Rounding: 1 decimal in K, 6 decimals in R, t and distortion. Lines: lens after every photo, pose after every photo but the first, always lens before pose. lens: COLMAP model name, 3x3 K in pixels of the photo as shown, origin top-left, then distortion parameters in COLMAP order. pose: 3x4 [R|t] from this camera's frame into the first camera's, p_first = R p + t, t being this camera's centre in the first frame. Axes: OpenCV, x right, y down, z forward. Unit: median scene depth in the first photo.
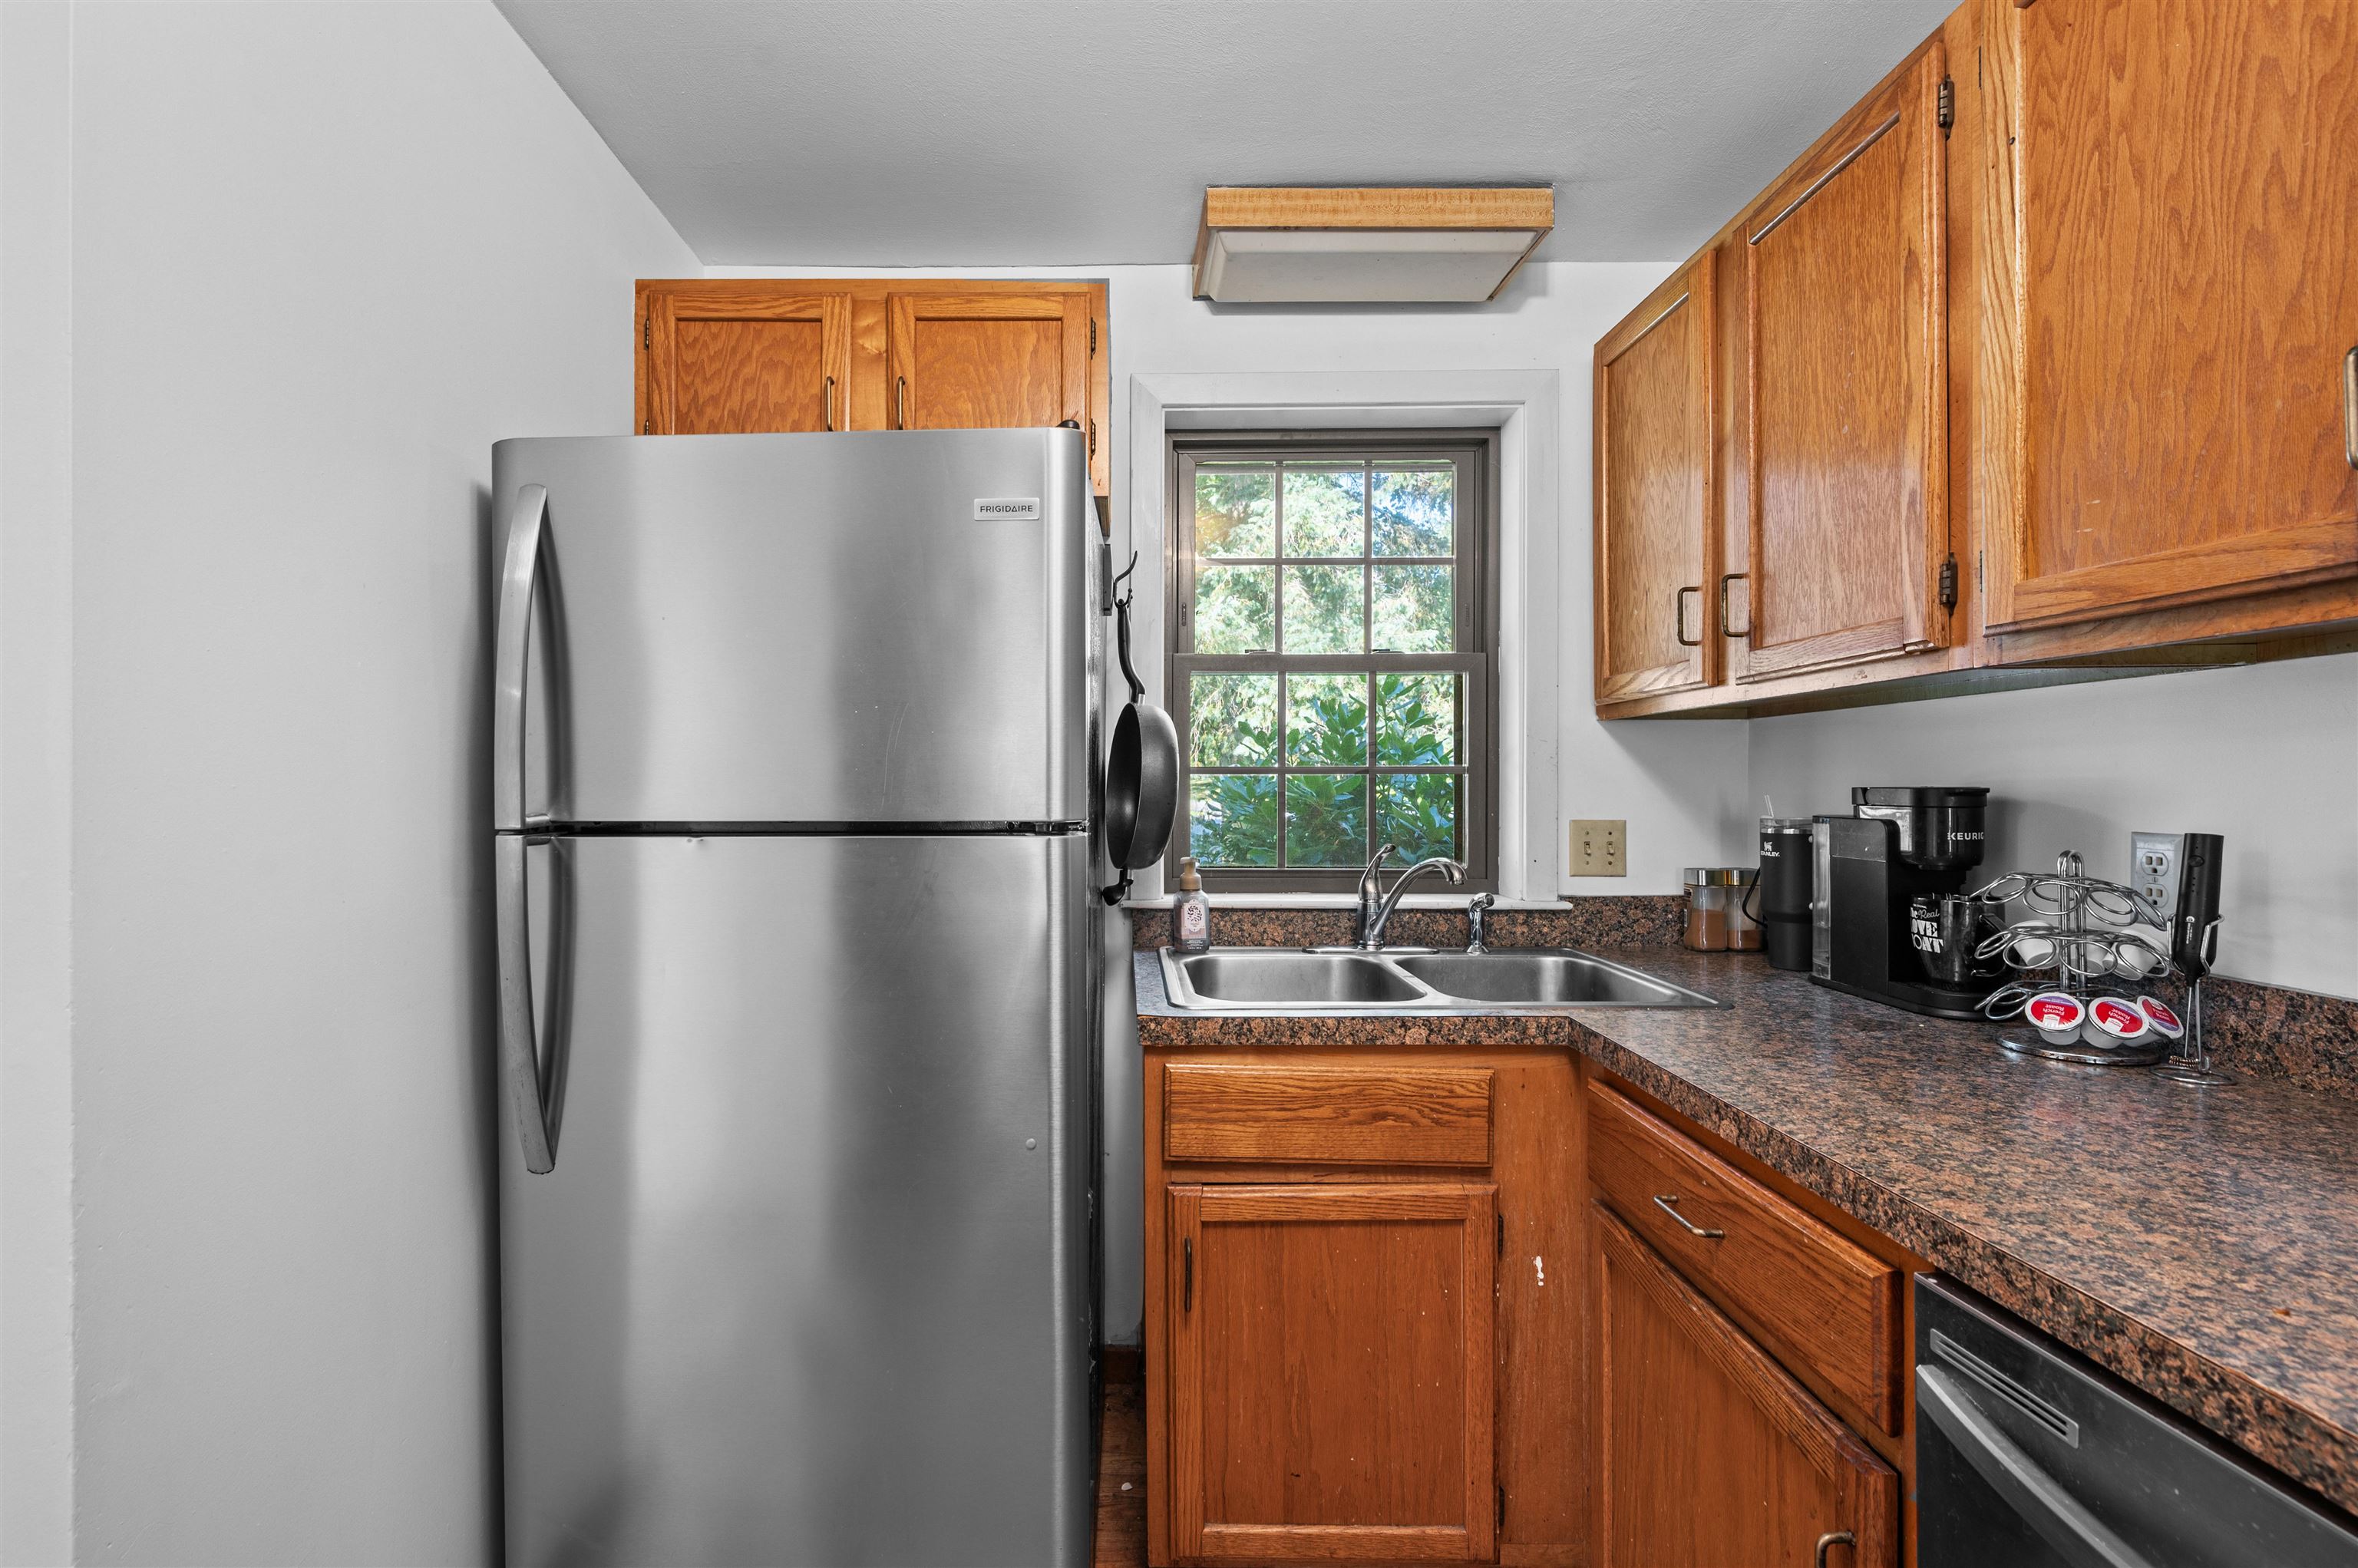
lens RADIAL K [[1043.6, 0, 1179.0], [0, 1043.6, 784.0], [0, 0, 1]] dist [-0.000845, 0.000678]
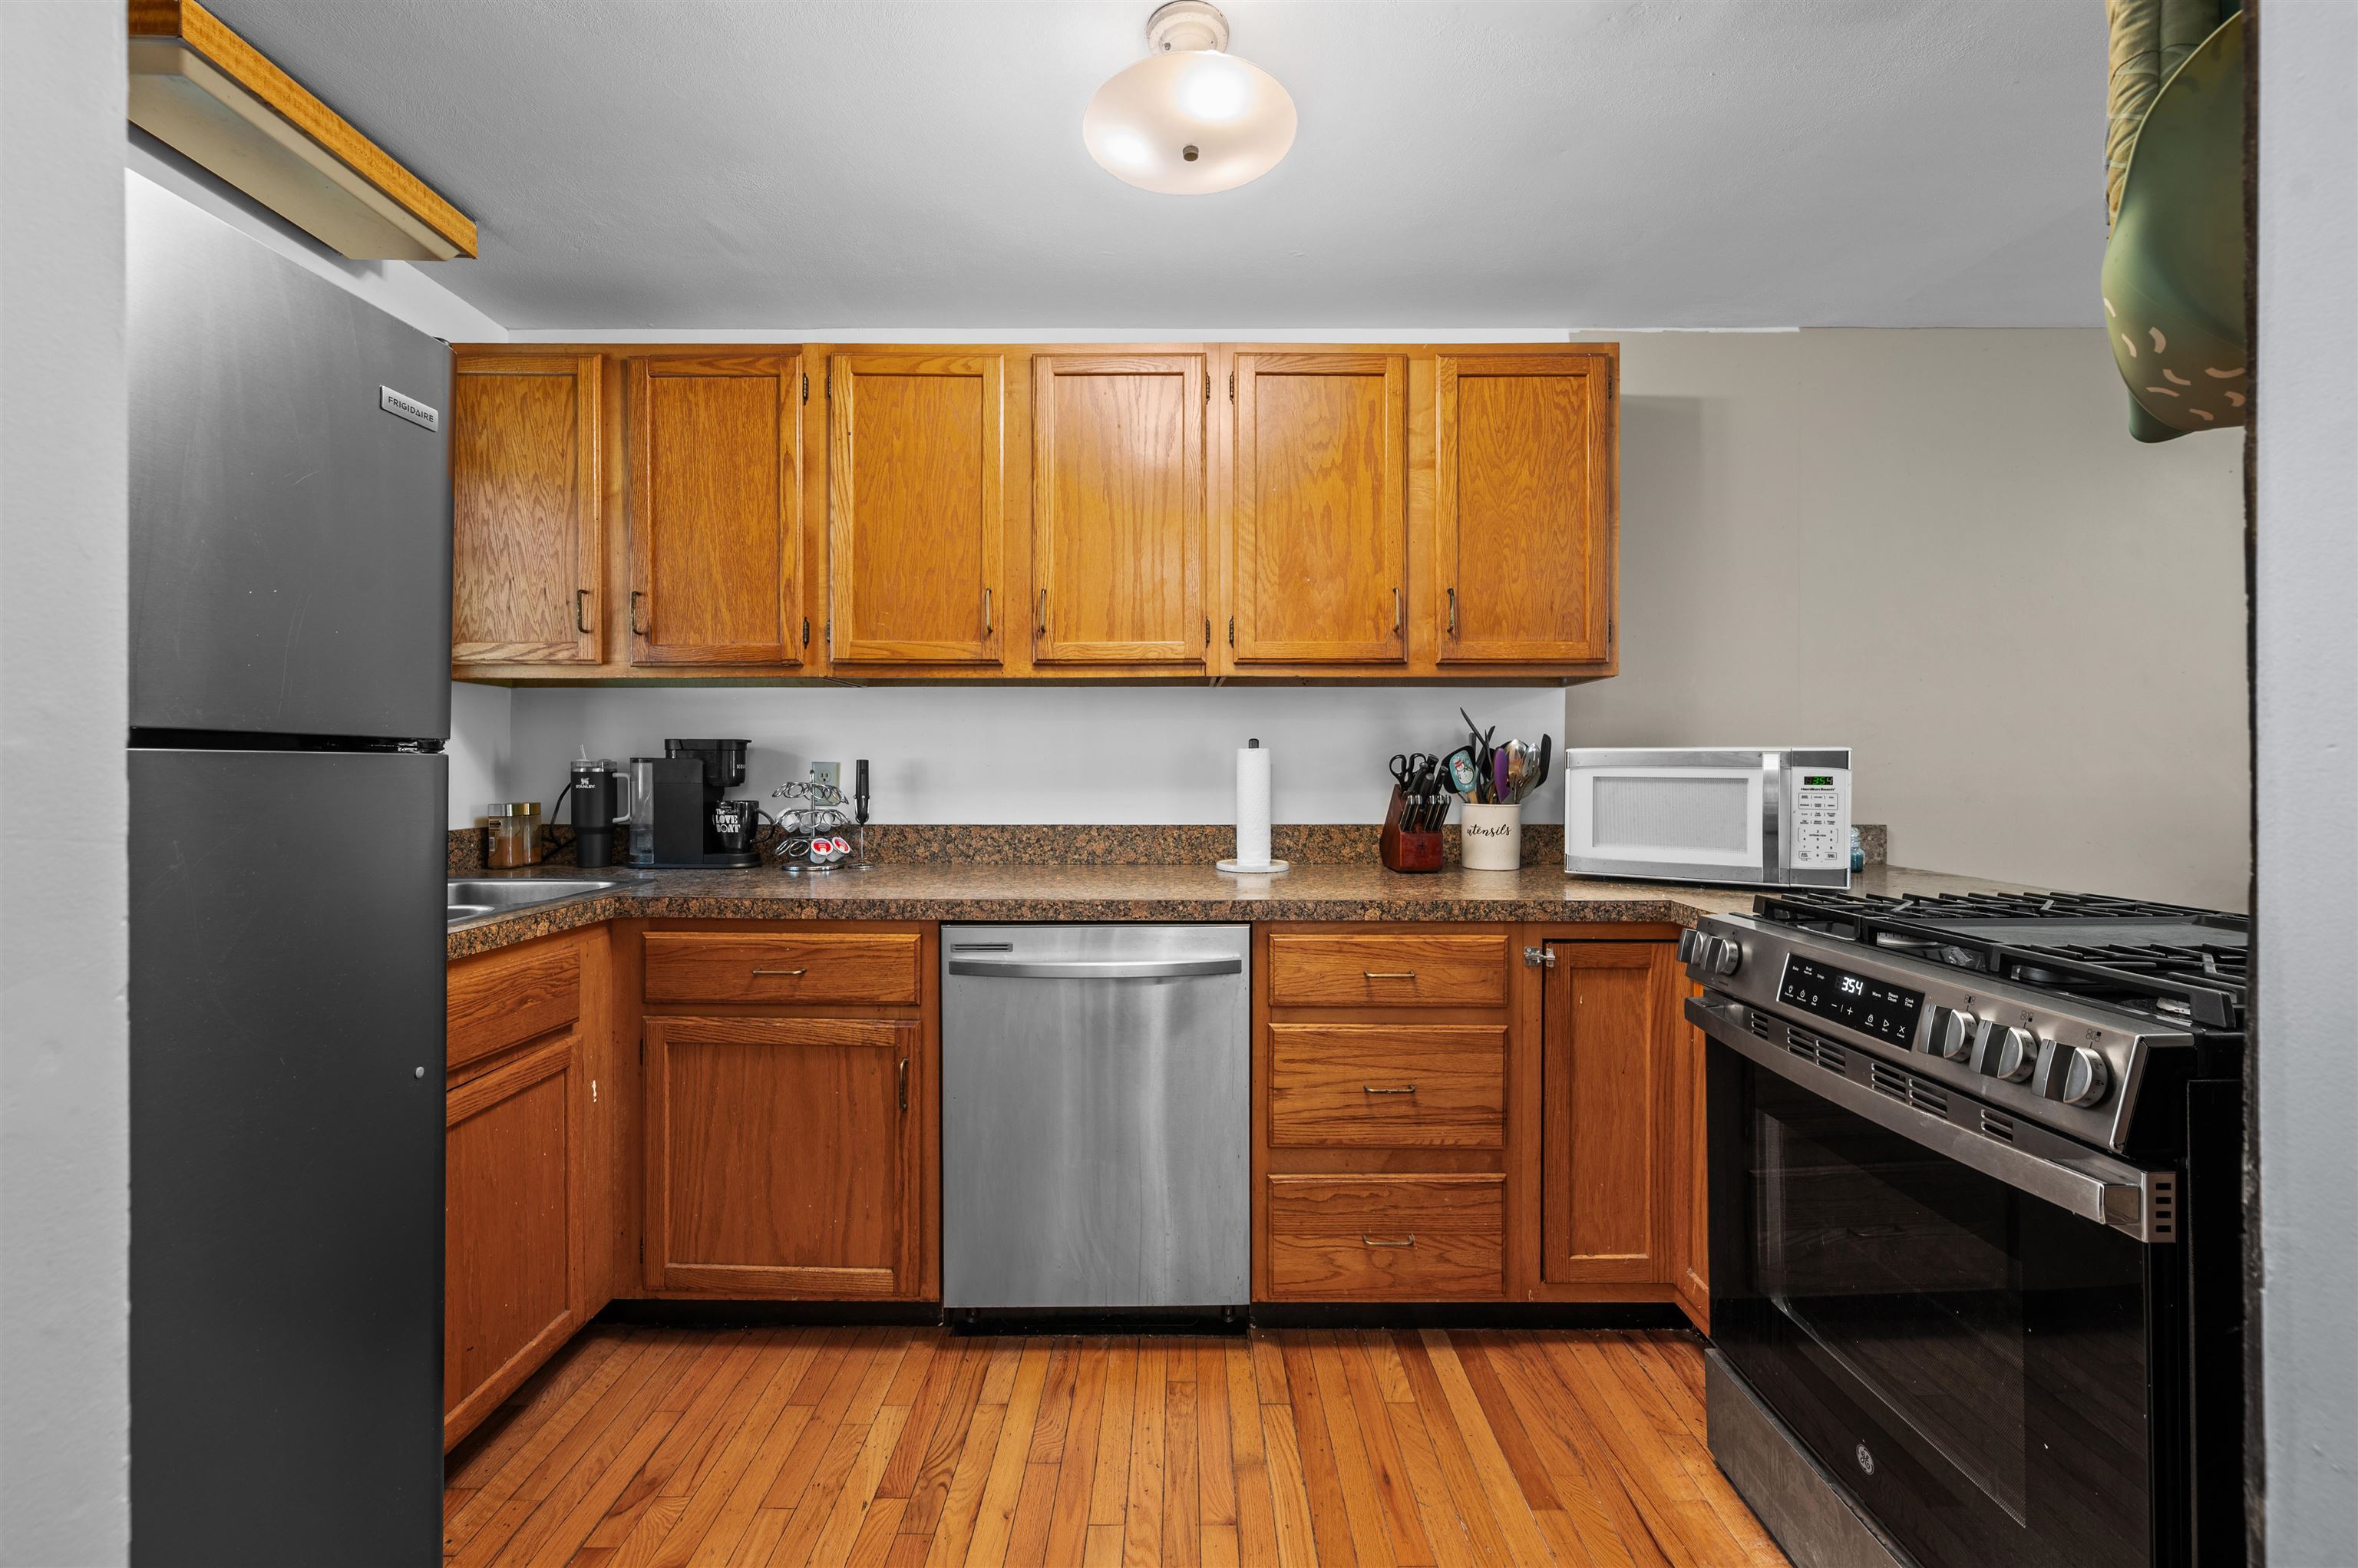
lens RADIAL K [[971.1, 0, 1179.0], [0, 971.1, 784.0], [0, 0, 1]] dist [-0.000106, -0.000099]
pose [[-0.016905, -0.013321, 0.999768, -0.921018], [0.003735, 0.999903, 0.013386, 0.059668], [-0.999850, 0.003960, -0.016853, 0.273038]]
